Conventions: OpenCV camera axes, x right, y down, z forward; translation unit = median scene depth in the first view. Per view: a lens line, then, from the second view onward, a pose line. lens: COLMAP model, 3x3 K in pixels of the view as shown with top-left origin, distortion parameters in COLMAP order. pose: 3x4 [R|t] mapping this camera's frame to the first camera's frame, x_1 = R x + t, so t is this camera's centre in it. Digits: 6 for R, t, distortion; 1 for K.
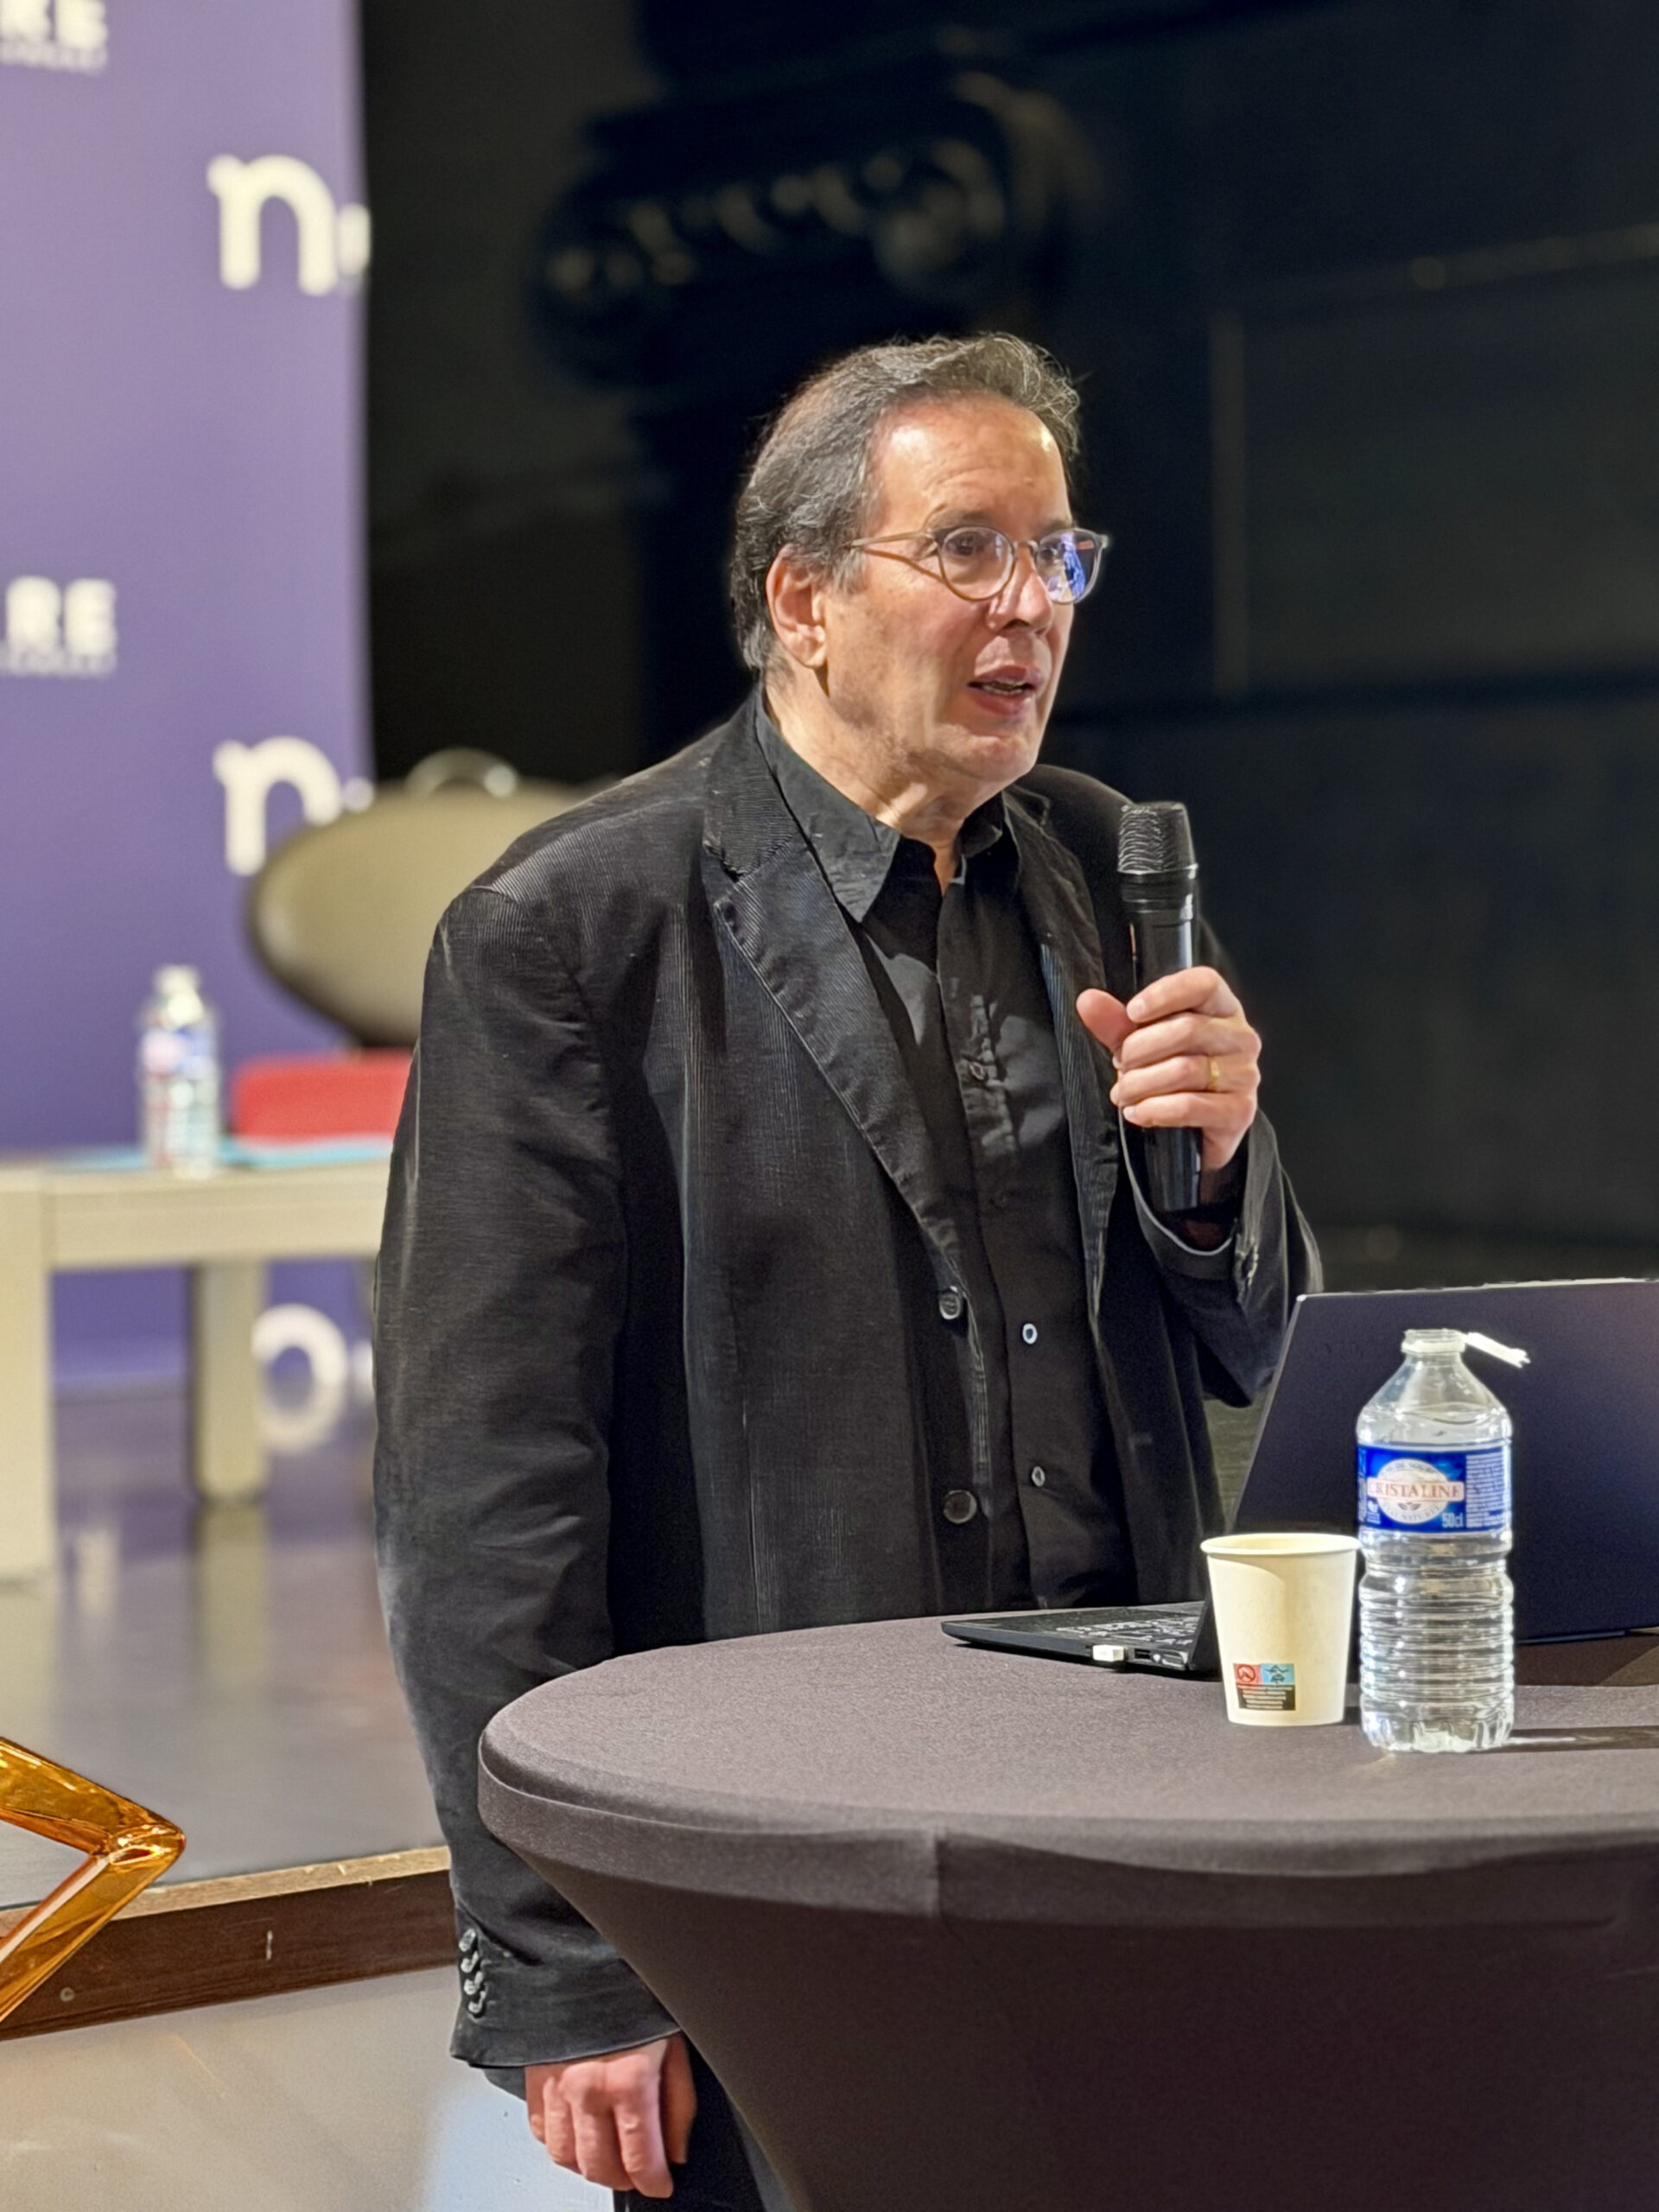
lens RADIAL K [[5223.0, 0, 829.0], [0, 5223.0, 1106.5], [0, 0, 1]] dist [0.381589, 0.000000]
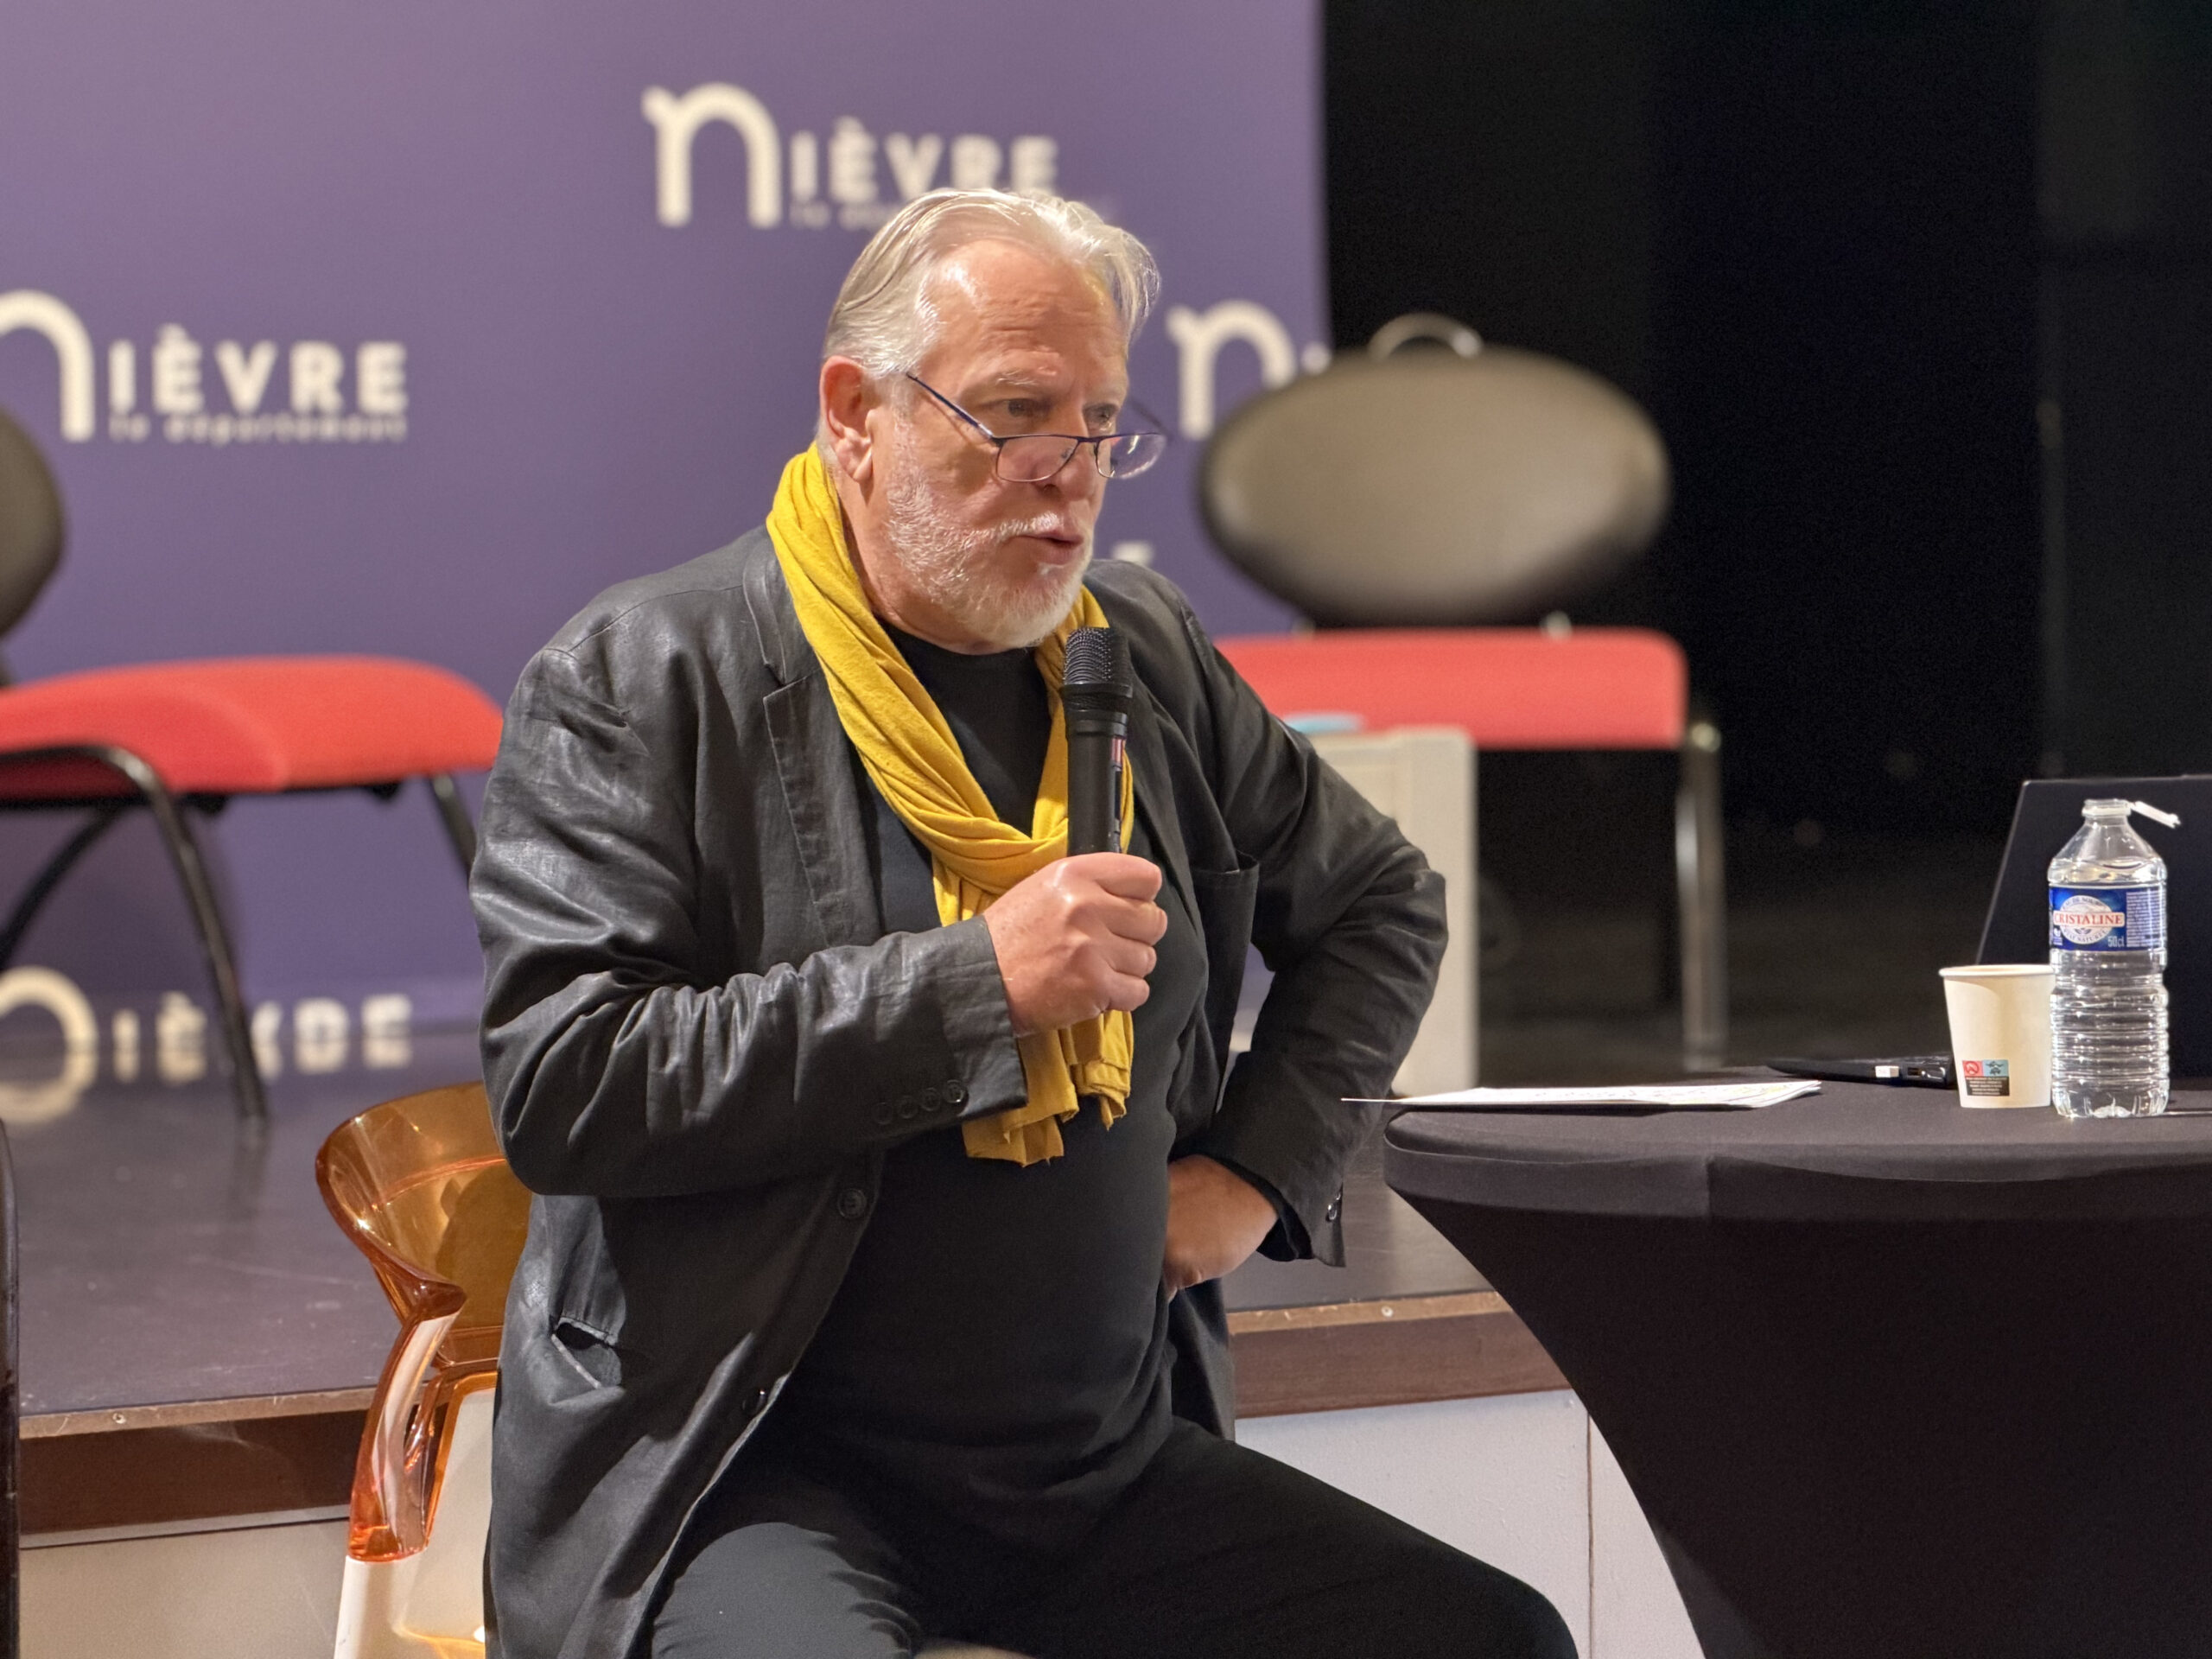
lens RADIAL K [[7096.8, 0, 1104.9], [0, 7096.8, 828.1], [0, 0, 1]] dist [0.485534, 0.000000]
pose [[0.992498, 0.002611, -0.122233, 0.085534], [-0.001178, 0.999930, 0.011791, 0.029002], [0.122255, -0.011558, 0.992431, -0.805711]]
